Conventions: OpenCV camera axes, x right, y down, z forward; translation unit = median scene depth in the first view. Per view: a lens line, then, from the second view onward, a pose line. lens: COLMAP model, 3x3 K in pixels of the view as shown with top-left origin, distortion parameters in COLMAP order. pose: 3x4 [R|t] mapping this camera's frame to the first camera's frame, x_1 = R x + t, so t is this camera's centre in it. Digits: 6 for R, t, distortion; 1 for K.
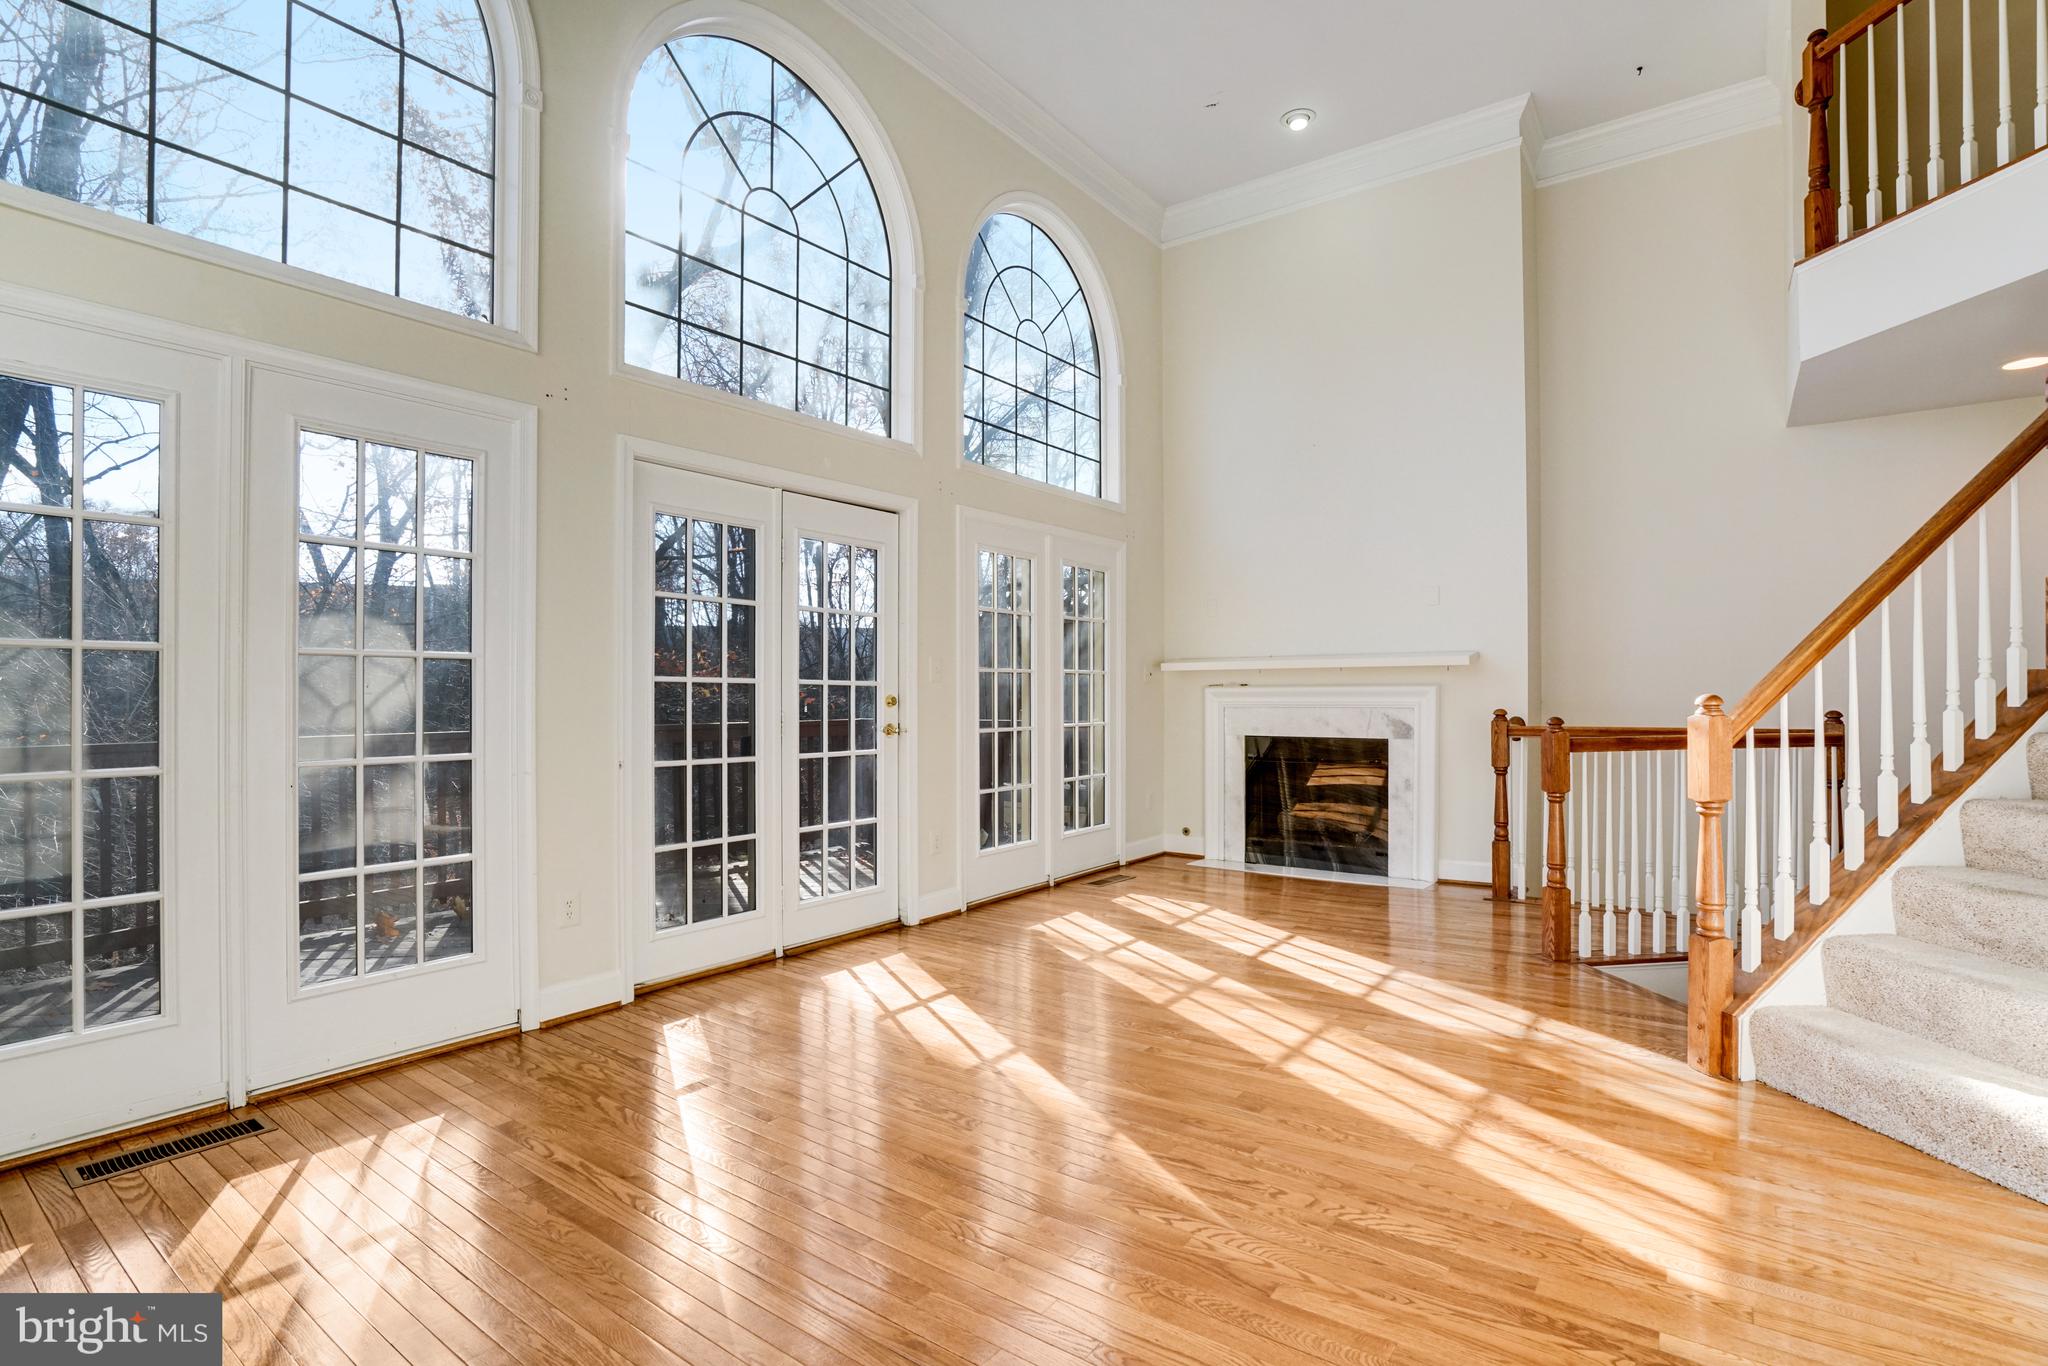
lens RADIAL K [[956.5, 0, 996.6], [0, 956.5, 690.6], [0, 0, 1]] dist [-0.052444, 0.022783]
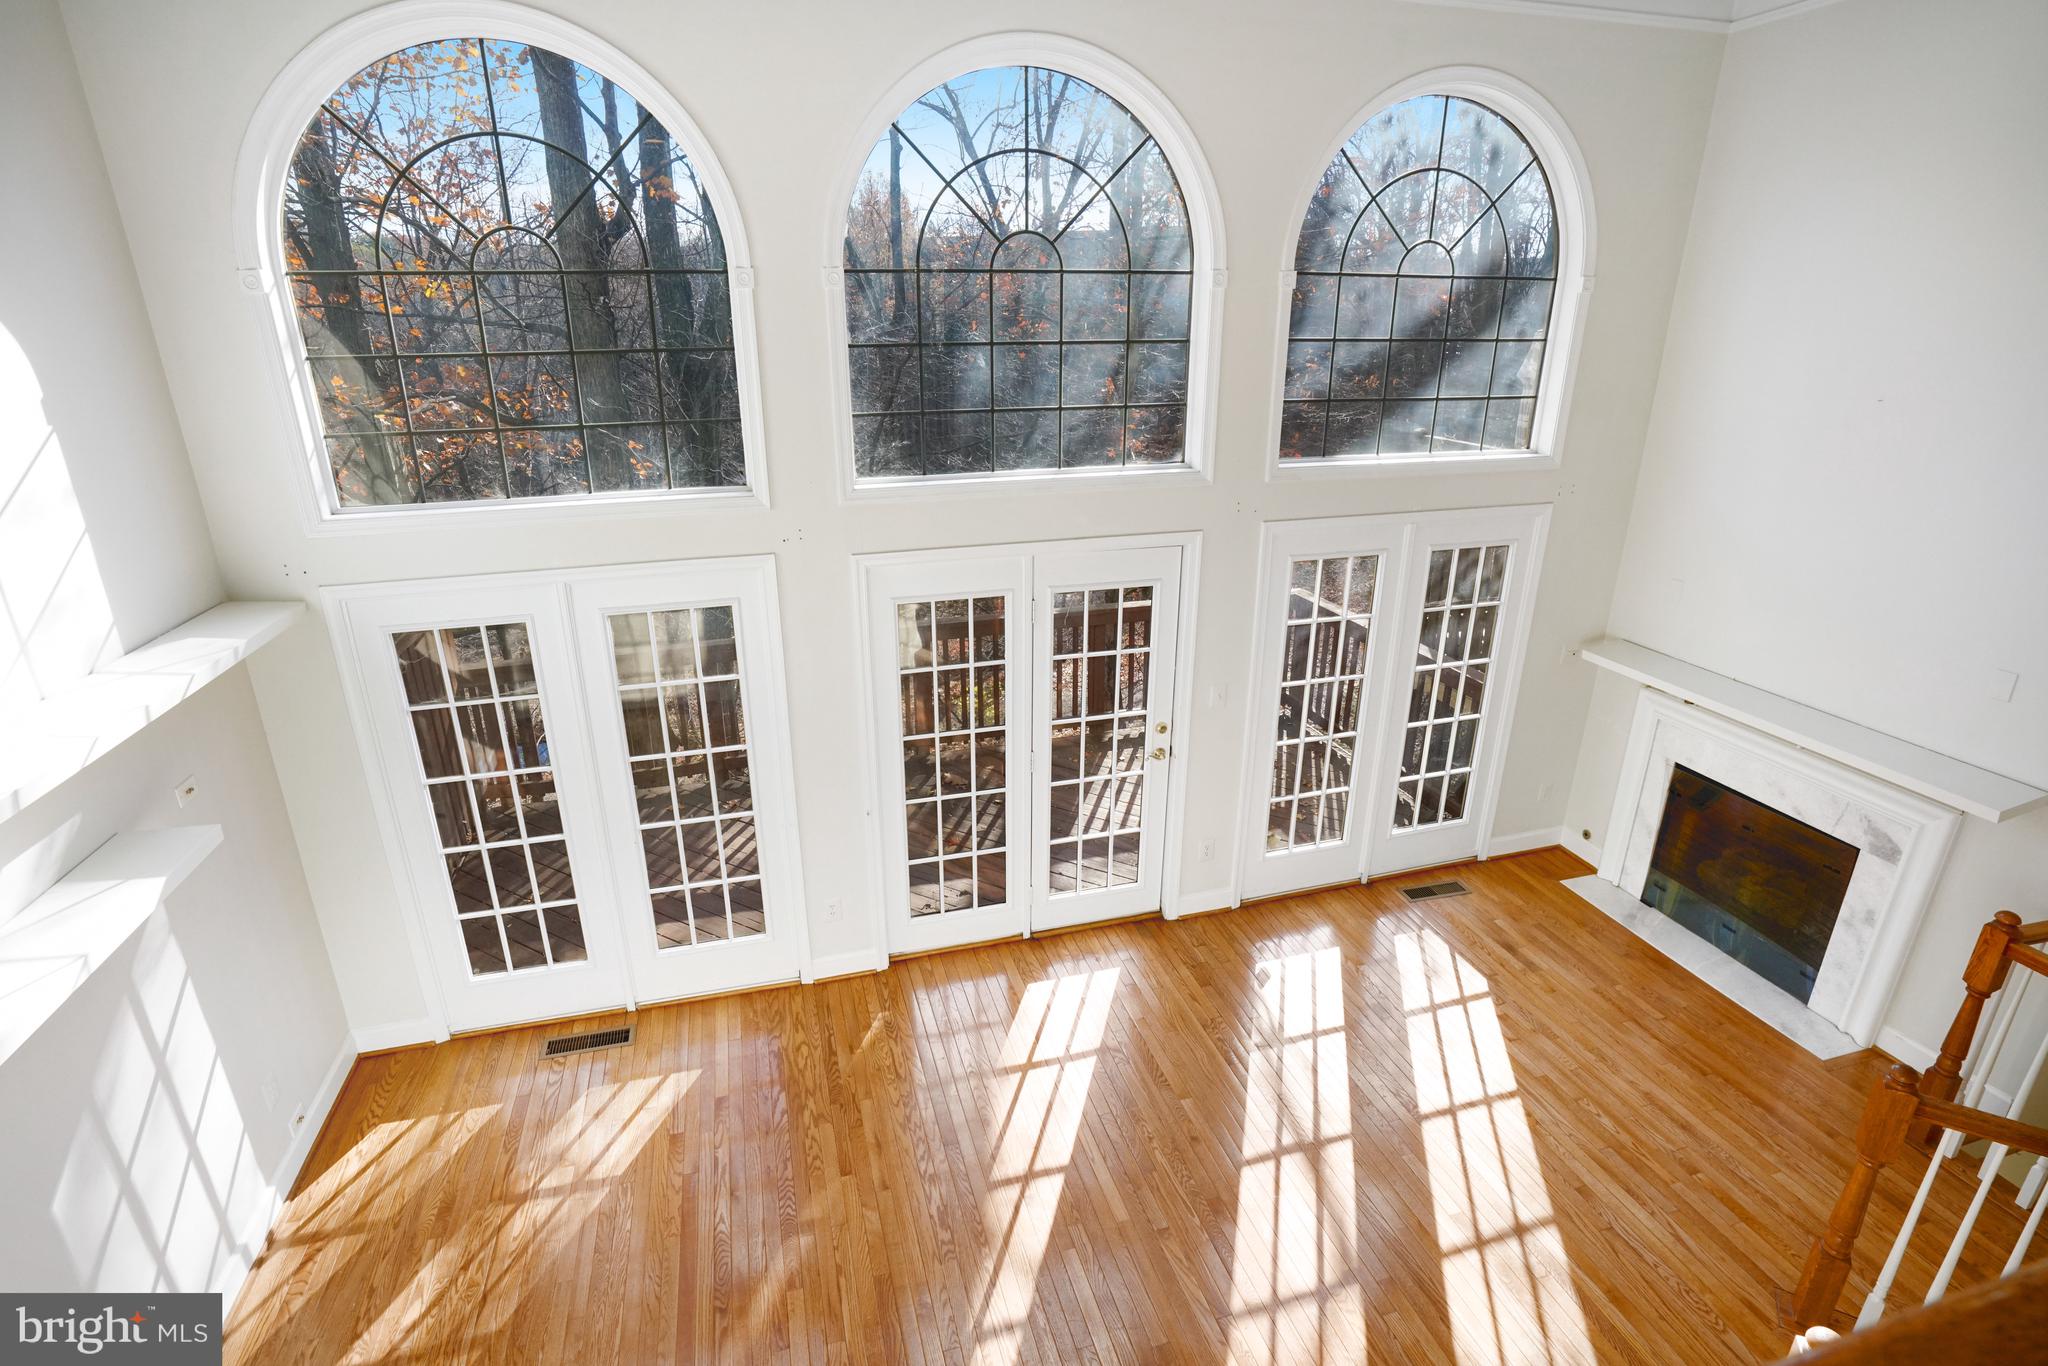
lens RADIAL K [[946.3, 0, 1029.0], [0, 946.3, 690.5], [0, 0, 1]] dist [-0.048105, 0.022727]
pose [[0.808934, 0.210912, -0.548764, 0.319284], [0.000122, 0.933371, 0.358912, -0.385944], [0.587900, -0.290403, 0.755010, 0.160501]]
